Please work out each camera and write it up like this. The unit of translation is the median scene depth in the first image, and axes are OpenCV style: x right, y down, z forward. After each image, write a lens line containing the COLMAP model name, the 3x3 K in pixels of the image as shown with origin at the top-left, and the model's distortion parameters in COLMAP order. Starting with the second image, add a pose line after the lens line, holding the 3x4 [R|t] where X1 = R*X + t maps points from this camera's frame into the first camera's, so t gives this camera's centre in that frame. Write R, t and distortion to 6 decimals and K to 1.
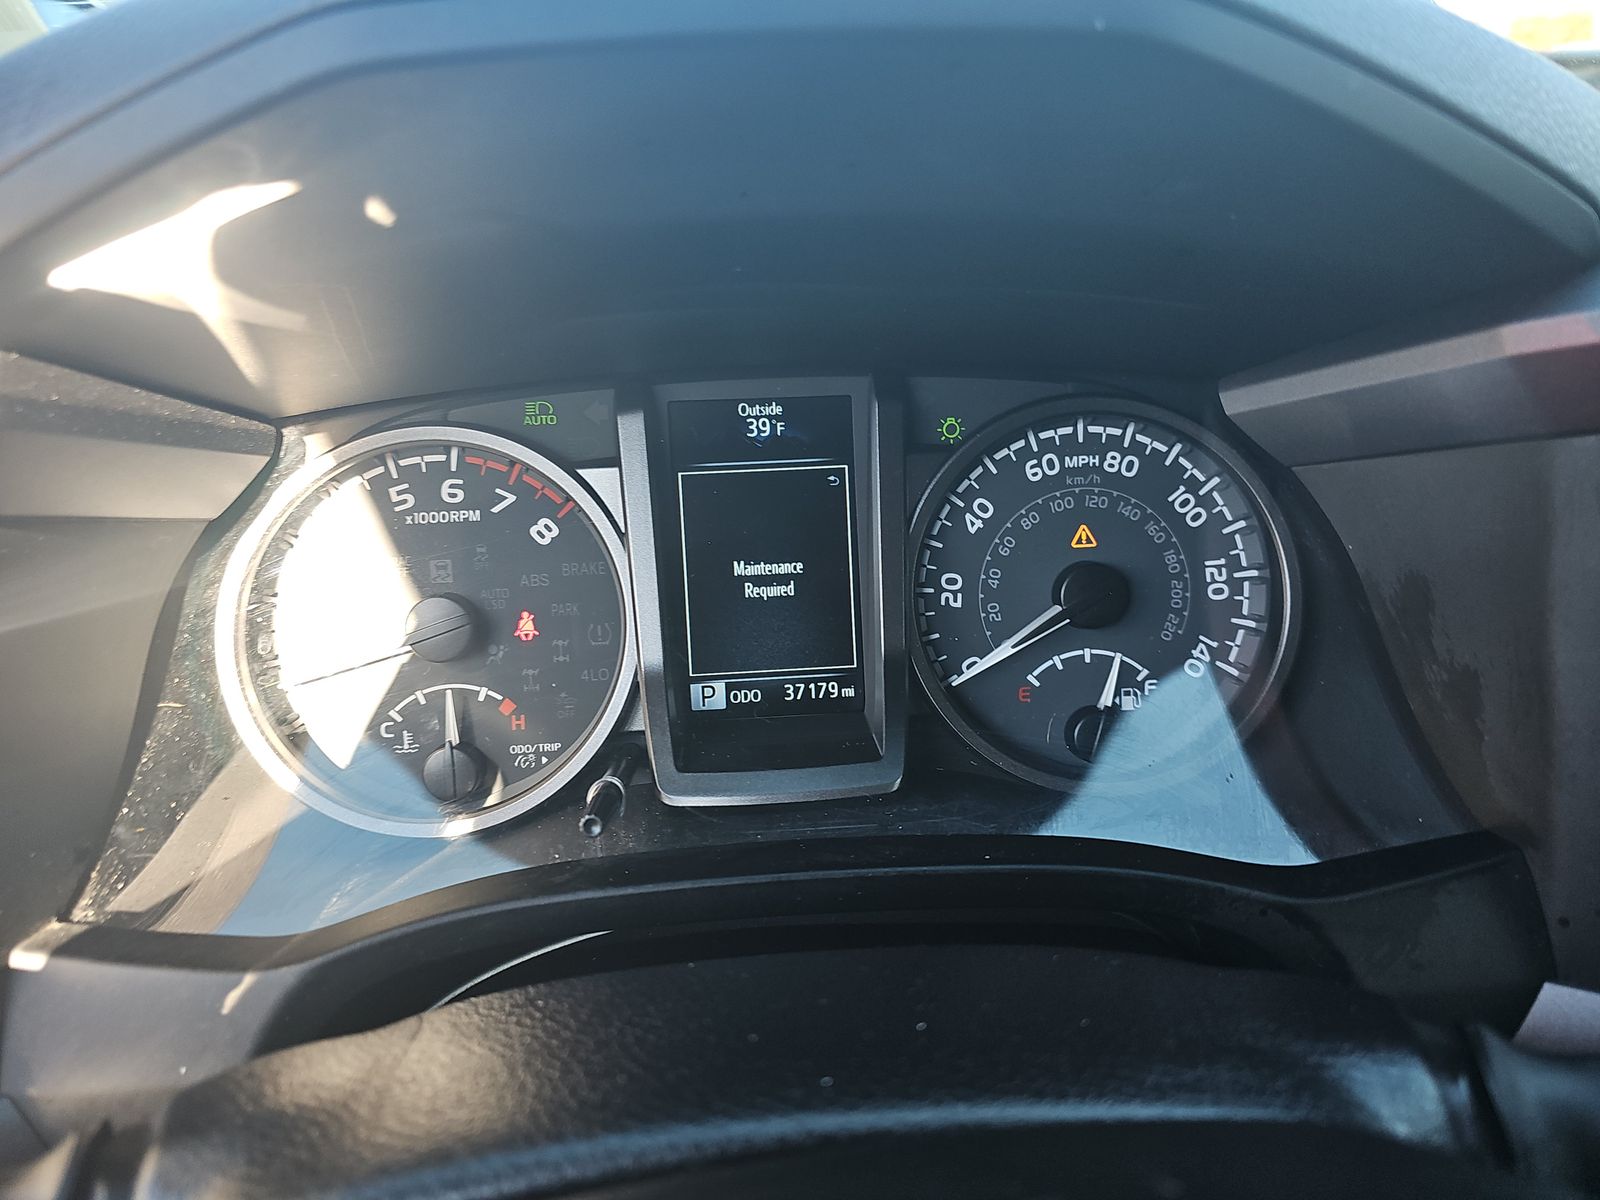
lens RADIAL K [[1095.5, 0, 793.0], [0, 1095.5, 569.8], [0, 0, 1]] dist [0.001391, -0.006985]
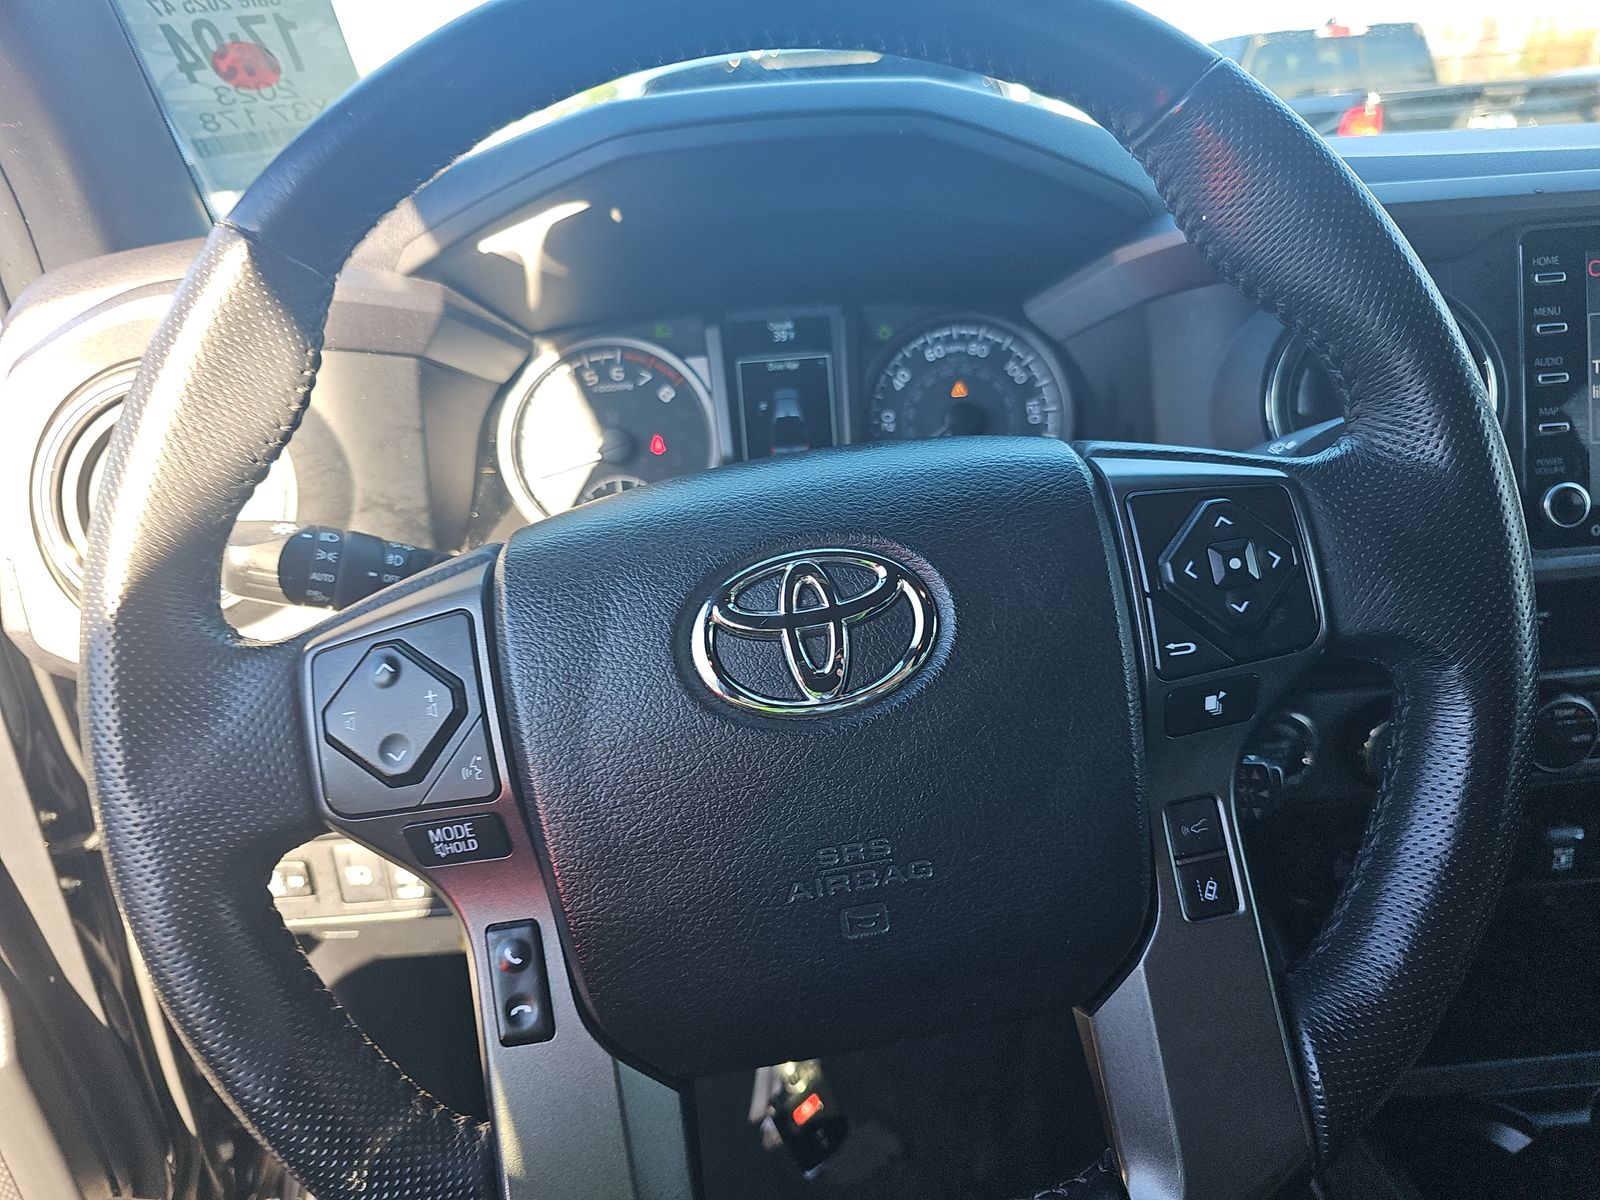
lens RADIAL K [[1095.5, 0, 809.4], [0, 1095.5, 599.3], [0, 0, 1]] dist [0.001391, -0.006985]
pose [[0.999378, -0.026086, -0.023722, 0.050522], [0.025711, 0.999542, -0.015974, 0.350711], [0.024128, 0.015354, 0.999591, -0.852255]]
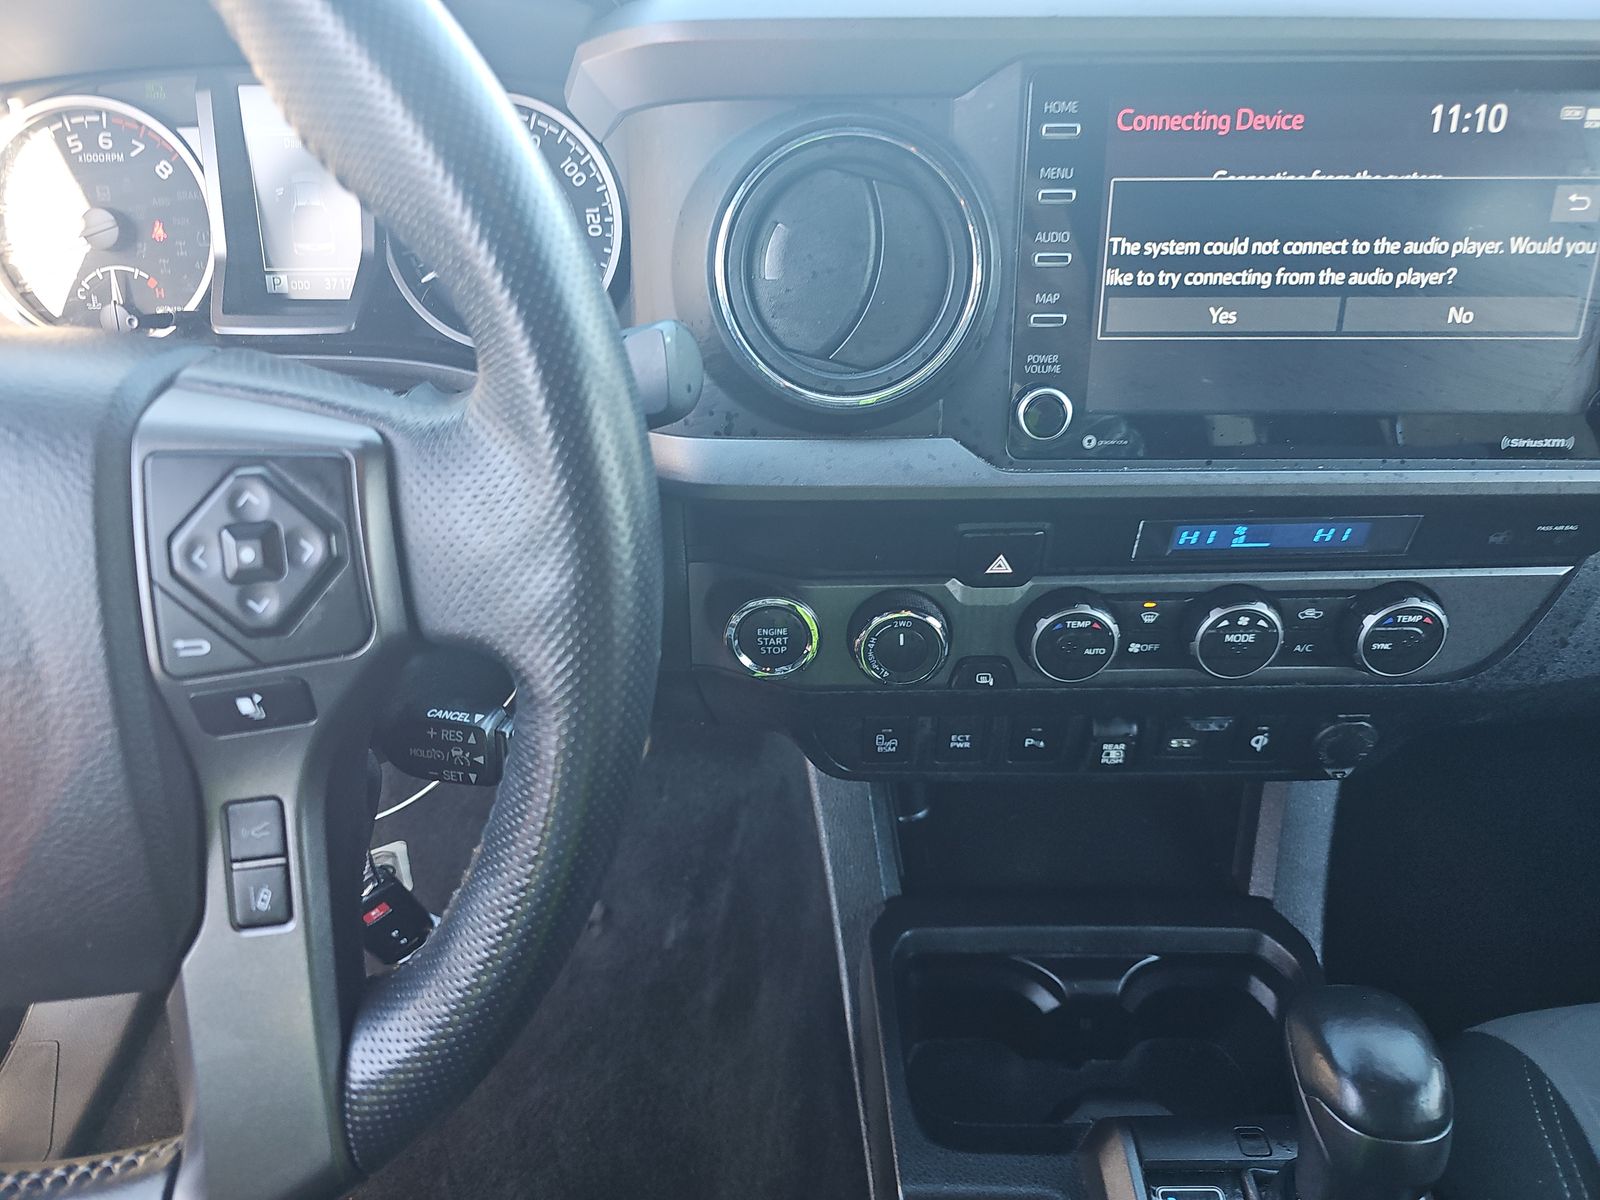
lens RADIAL K [[1095.5, 0, 793.3], [0, 1095.5, 588.7], [0, 0, 1]] dist [0.001391, -0.006985]
pose [[0.998126, 0.053289, -0.030074, 0.772428], [-0.044956, 0.972059, 0.230393, 0.150336], [0.041511, -0.228609, 0.972633, -0.659662]]
